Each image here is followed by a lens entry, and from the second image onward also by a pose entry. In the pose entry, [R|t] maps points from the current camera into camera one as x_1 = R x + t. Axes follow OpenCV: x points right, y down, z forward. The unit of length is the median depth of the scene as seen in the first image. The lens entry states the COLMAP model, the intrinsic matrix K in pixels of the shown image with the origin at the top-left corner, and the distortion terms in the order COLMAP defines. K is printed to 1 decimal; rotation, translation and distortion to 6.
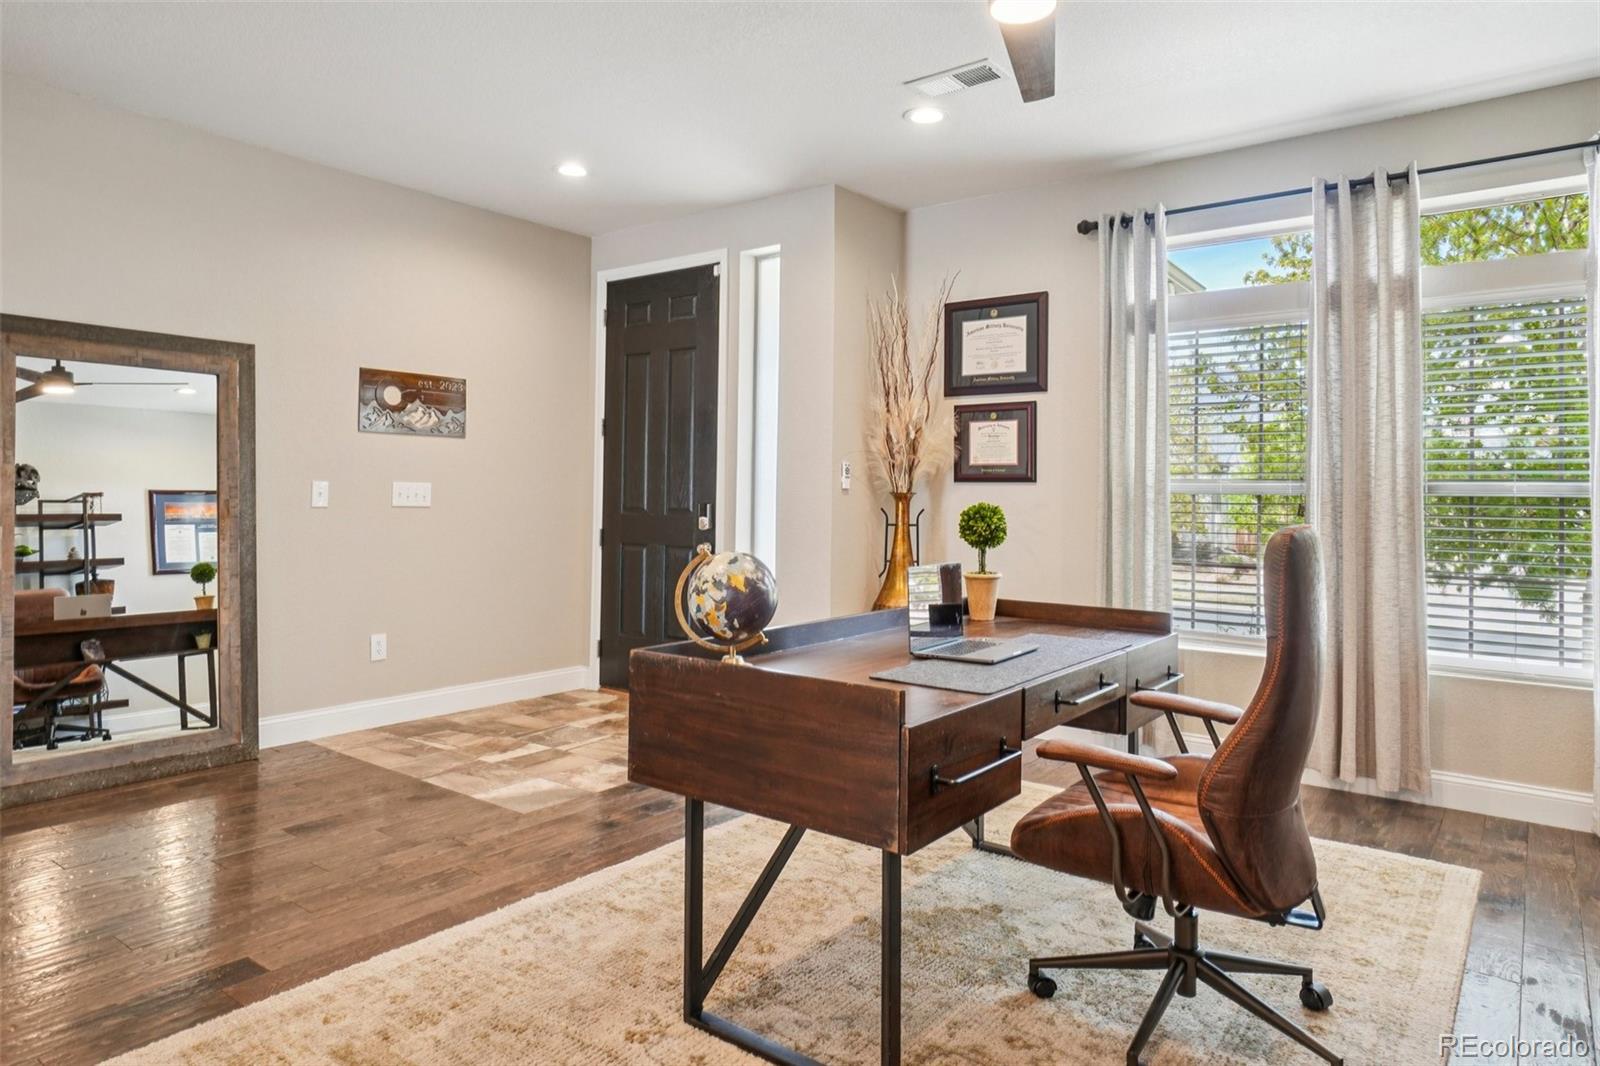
lens RADIAL K [[972.4, 0, 800.0], [0, 972.4, 533.0], [0, 0, 1]] dist [0.001160, 0.000539]
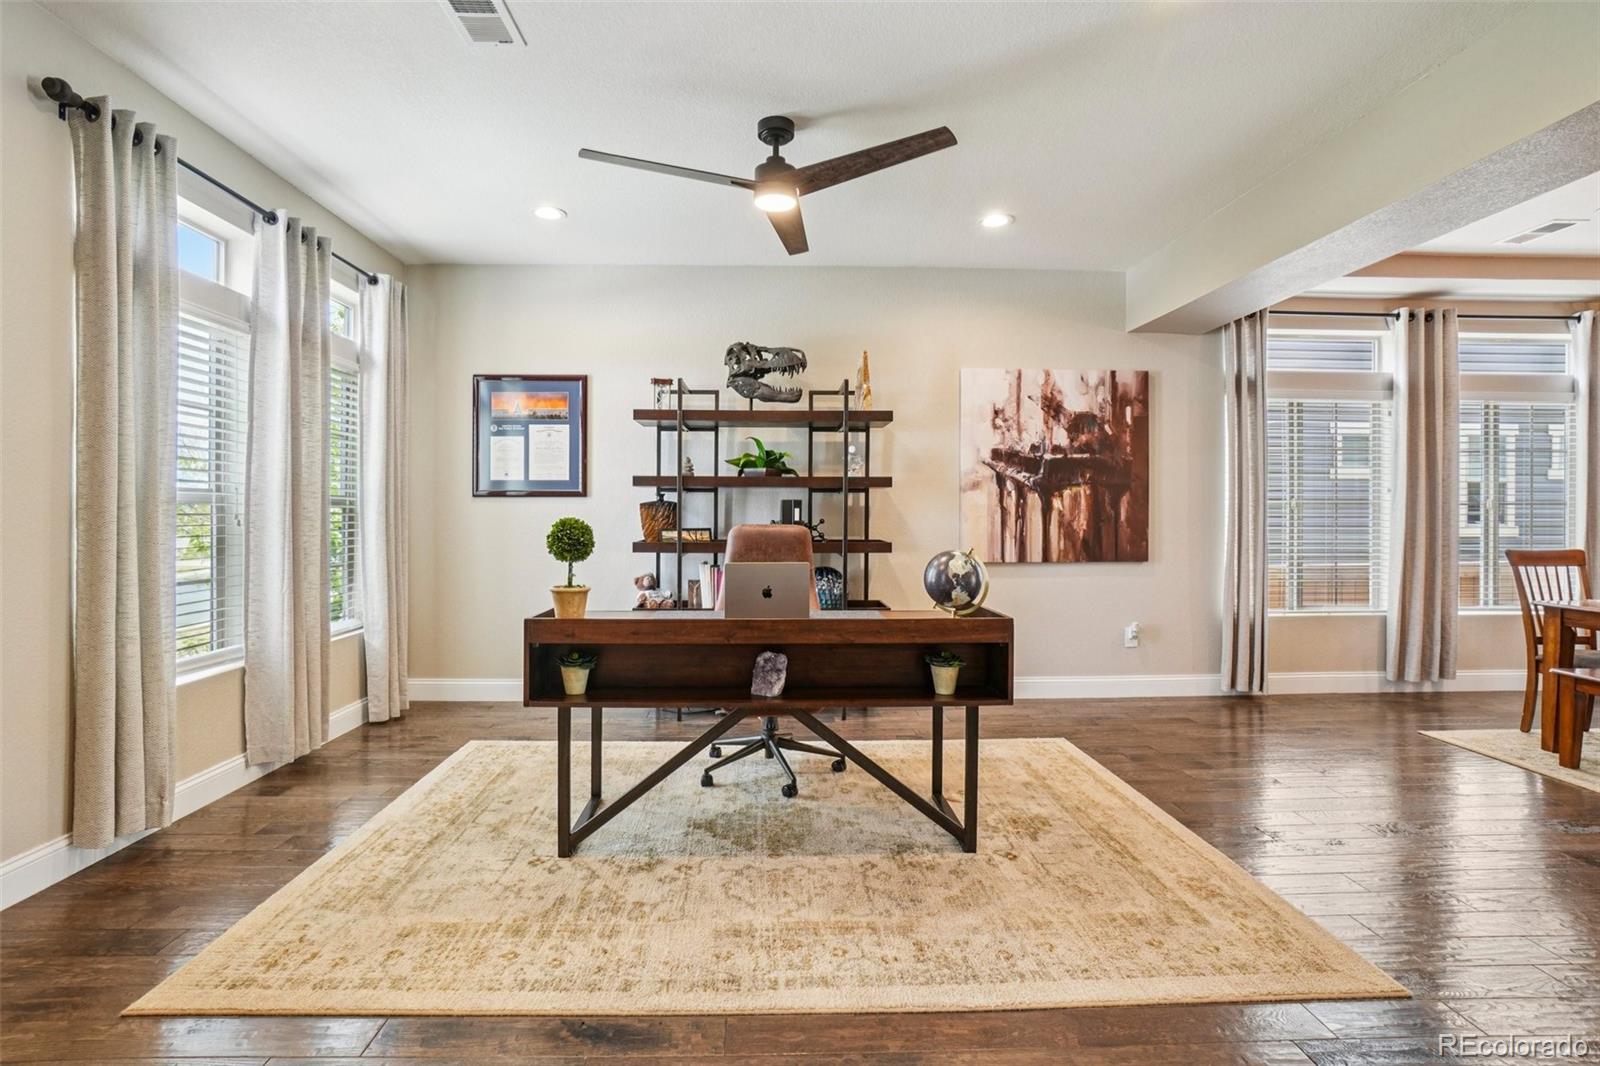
lens RADIAL K [[807.4, 0, 797.6], [0, 807.4, 512.5], [0, 0, 1]] dist [-0.024387, 0.000085]
pose [[-0.651786, -0.011977, 0.758308, -0.721341], [0.019708, 0.999270, 0.032723, -0.065157], [-0.758147, 0.036273, -0.651074, 1.634511]]
